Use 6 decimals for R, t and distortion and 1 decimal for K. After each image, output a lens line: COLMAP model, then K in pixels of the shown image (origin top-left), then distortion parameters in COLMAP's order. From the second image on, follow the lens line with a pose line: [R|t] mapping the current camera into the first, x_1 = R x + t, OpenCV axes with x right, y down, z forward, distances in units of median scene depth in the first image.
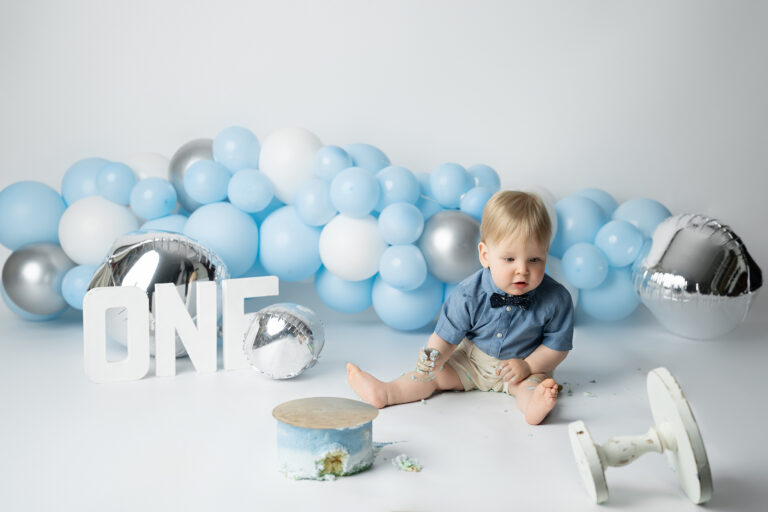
lens RADIAL K [[1164.5, 0, 425.6], [0, 1164.5, 254.7], [0, 0, 1]] dist [0.222968, 0.012152]
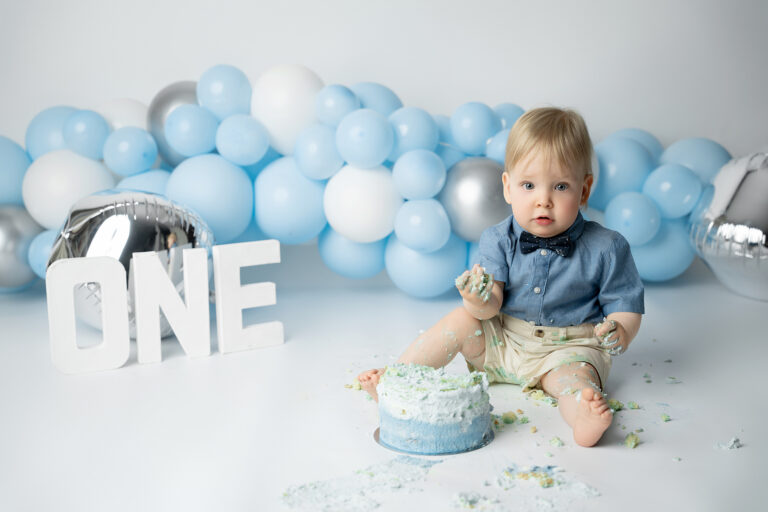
lens RADIAL K [[1072.0, 0, 384.8], [0, 1072.0, 254.4], [0, 0, 1]] dist [0.228748, -0.008308]
pose [[0.999713, -0.021681, -0.010231, -0.038748], [0.022116, 0.998761, 0.044574, -0.003705], [0.009252, -0.044787, 0.998954, 0.206675]]
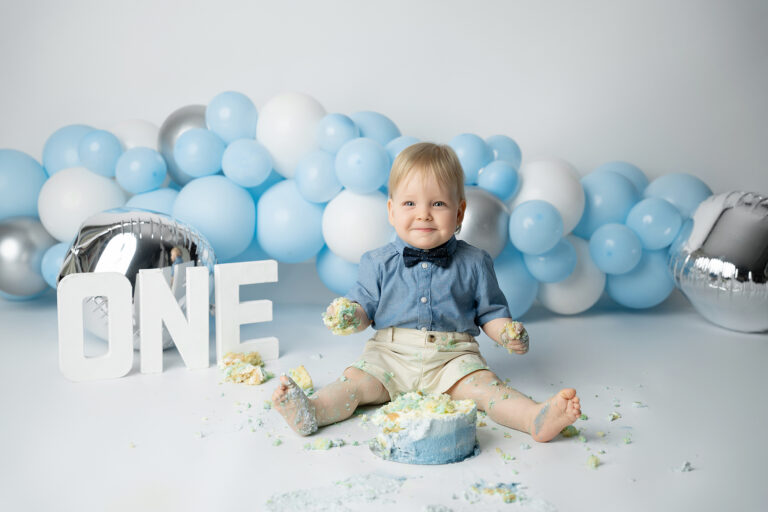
lens RADIAL K [[1072.0, 0, 384.8], [0, 1072.0, 254.4], [0, 0, 1]] dist [0.228748, -0.008308]
pose [[0.999767, 0.008988, -0.019622, -0.025709], [-0.008270, 0.999305, 0.036354, -0.015100], [0.019935, -0.036183, 0.999146, 0.165582]]
